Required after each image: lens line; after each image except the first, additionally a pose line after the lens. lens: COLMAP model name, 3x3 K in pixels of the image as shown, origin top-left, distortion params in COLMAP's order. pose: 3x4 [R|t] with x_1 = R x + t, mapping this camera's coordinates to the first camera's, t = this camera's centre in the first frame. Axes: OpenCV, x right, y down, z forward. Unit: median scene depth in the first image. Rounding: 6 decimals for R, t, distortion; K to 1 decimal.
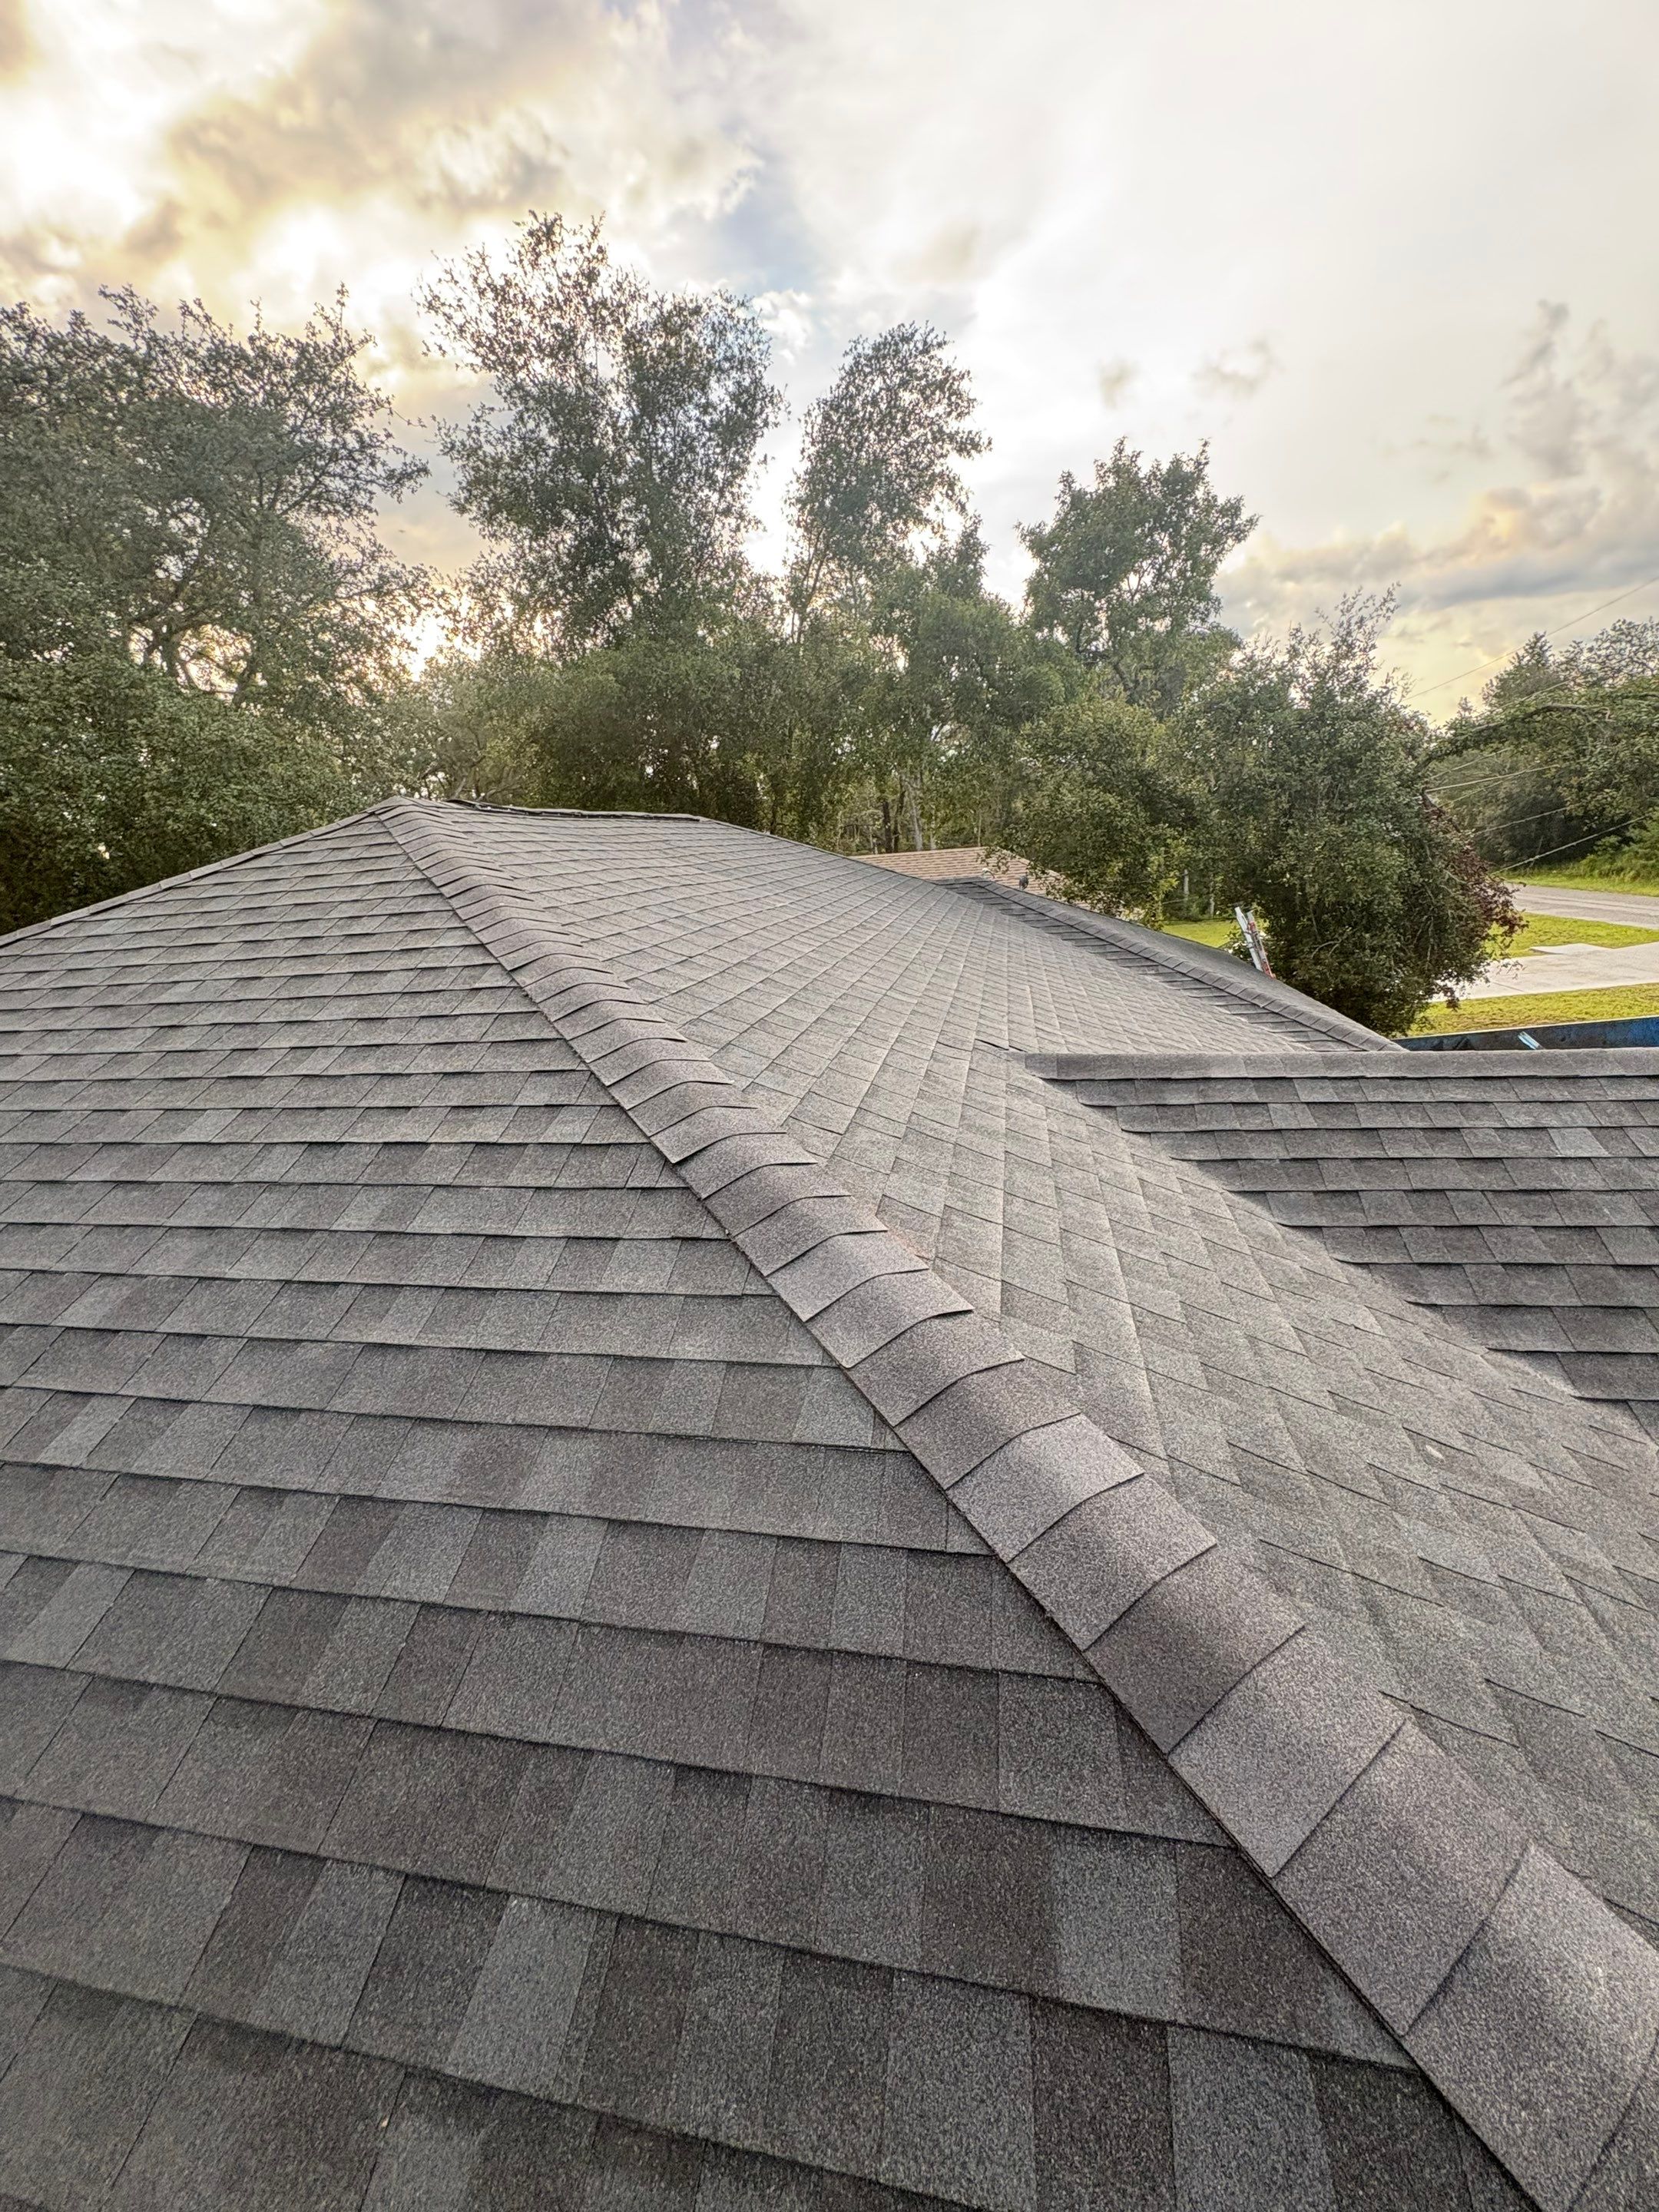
lens RADIAL K [[884.4, 0, 829.5], [0, 884.4, 1106.0], [0, 0, 1]] dist [0.001734, 0.000548]
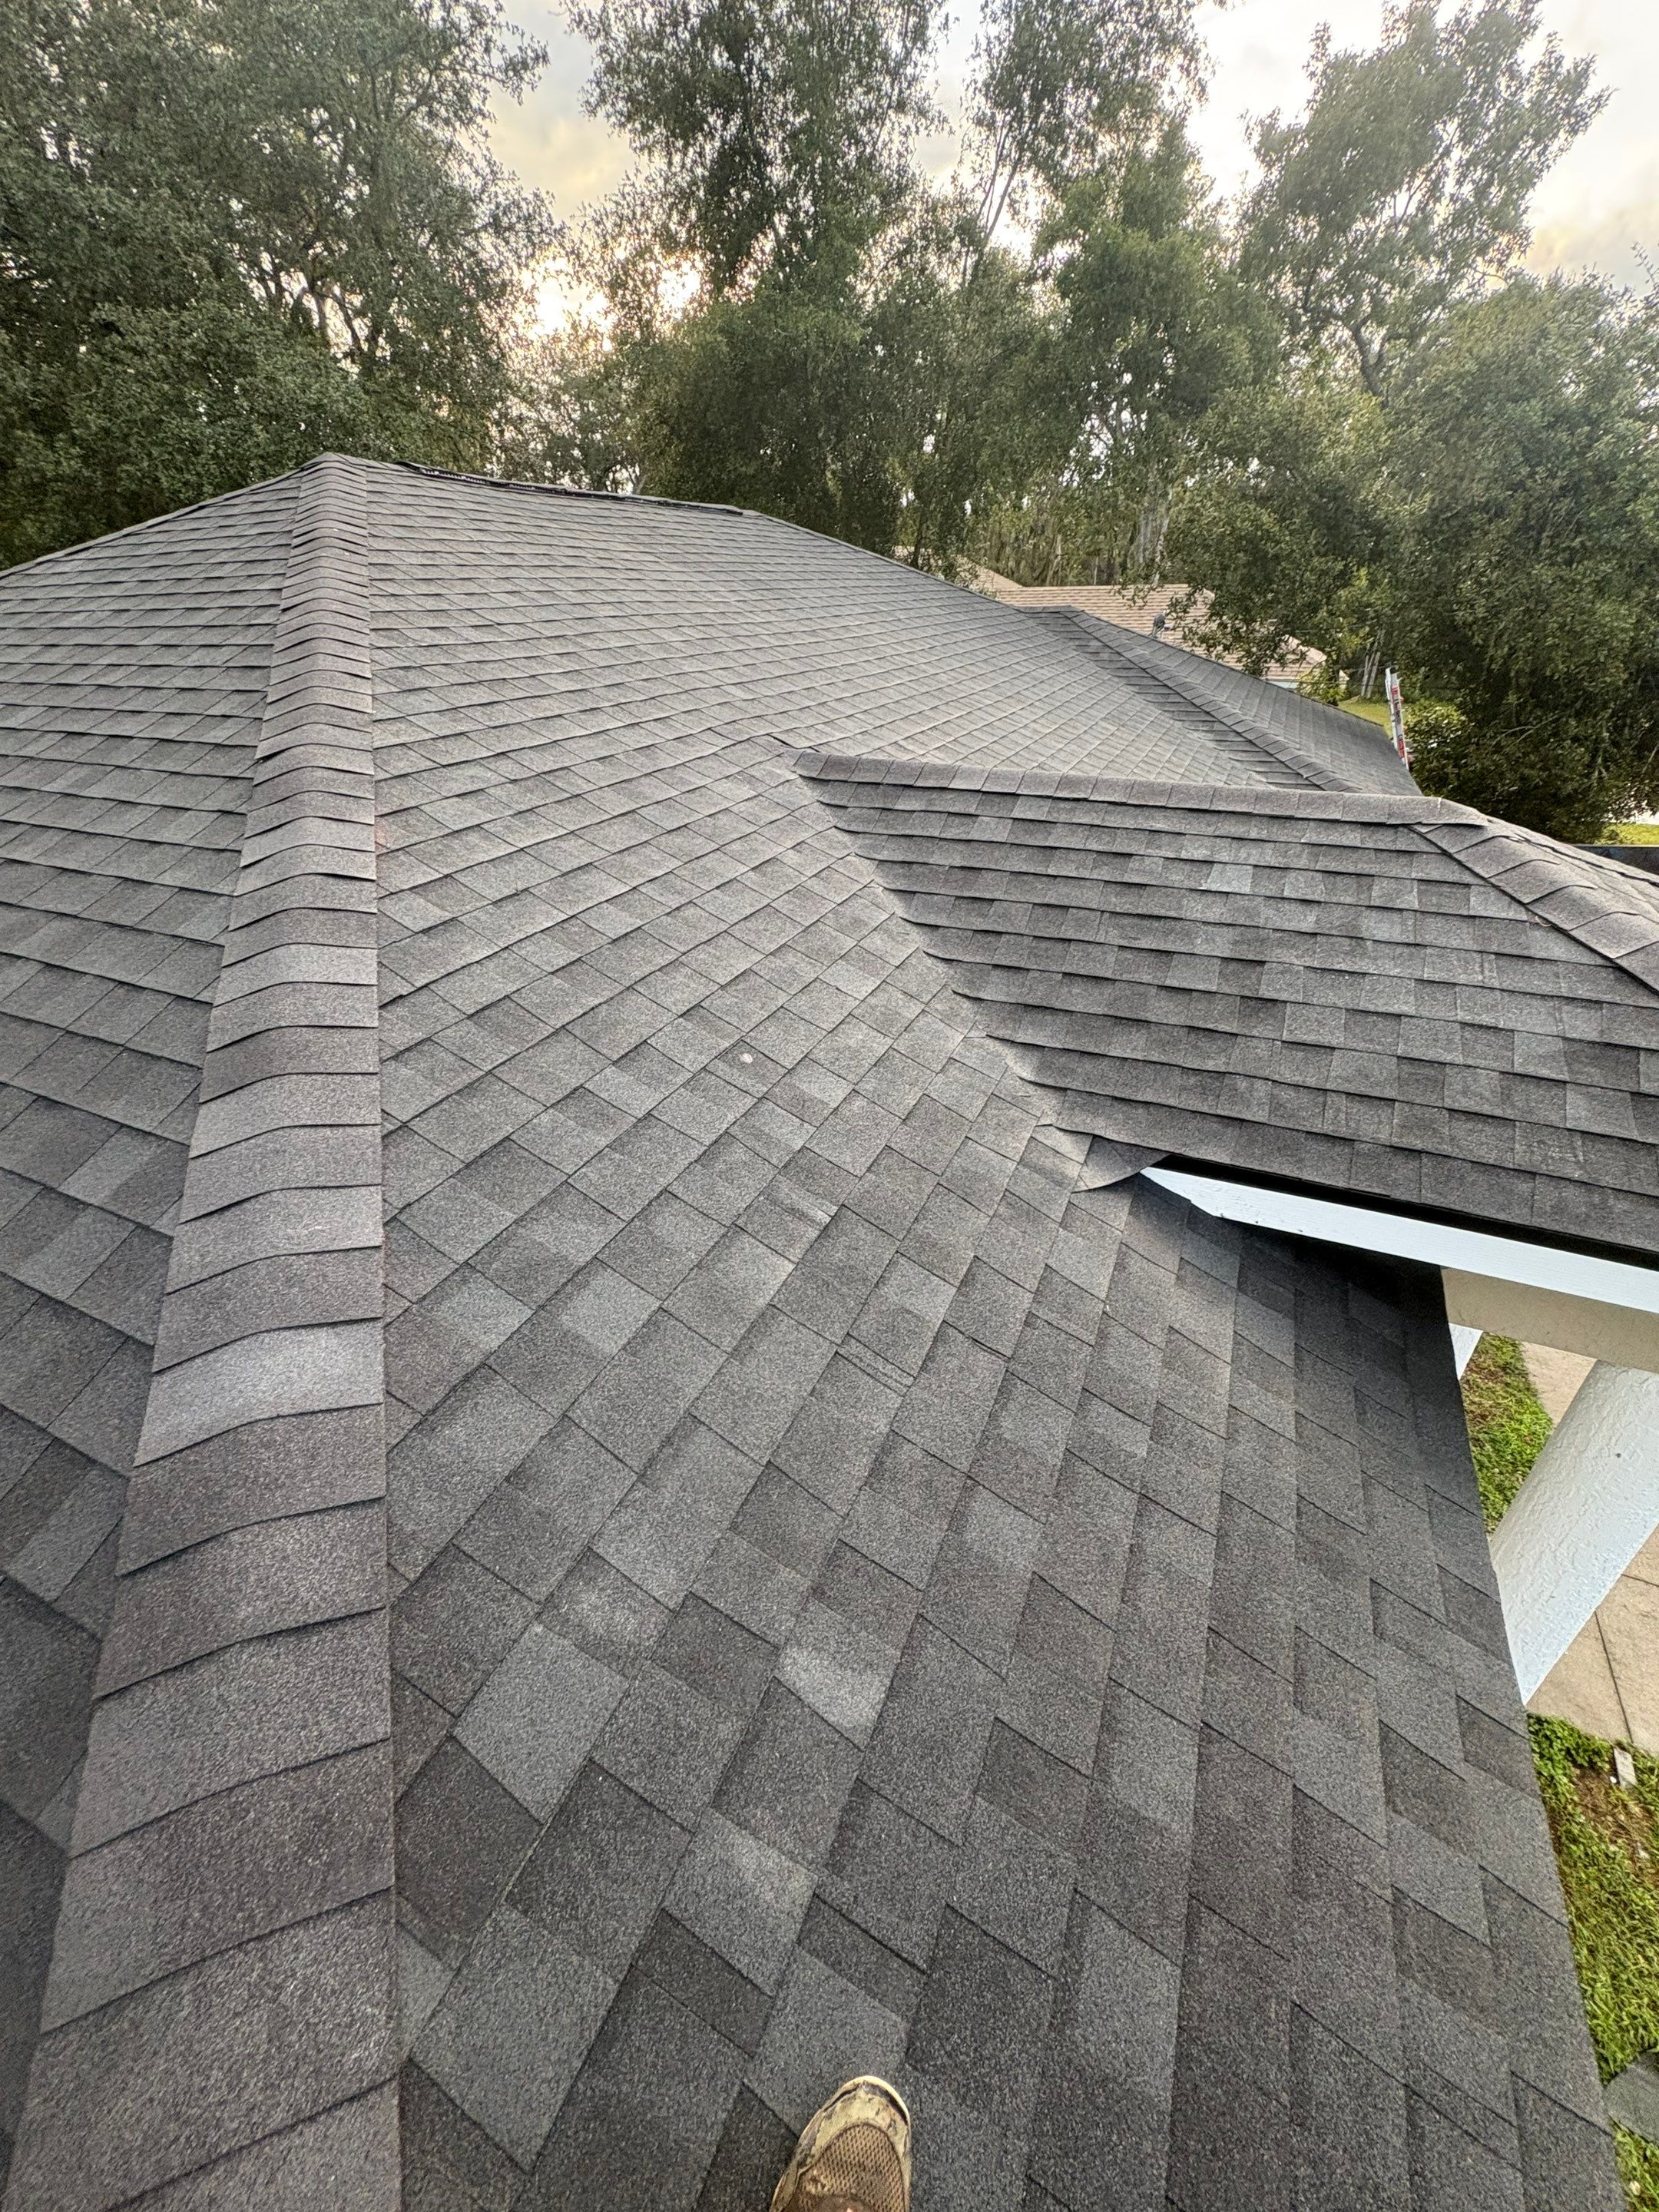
lens RADIAL K [[877.4, 0, 826.3], [0, 877.4, 1109.6], [0, 0, 1]] dist [-0.000940, -0.000169]
pose [[0.970818, 0.165786, -0.173282, 0.144749], [-0.115590, 0.956572, 0.267597, 0.018284], [0.210121, -0.239759, 0.947821, -0.017379]]
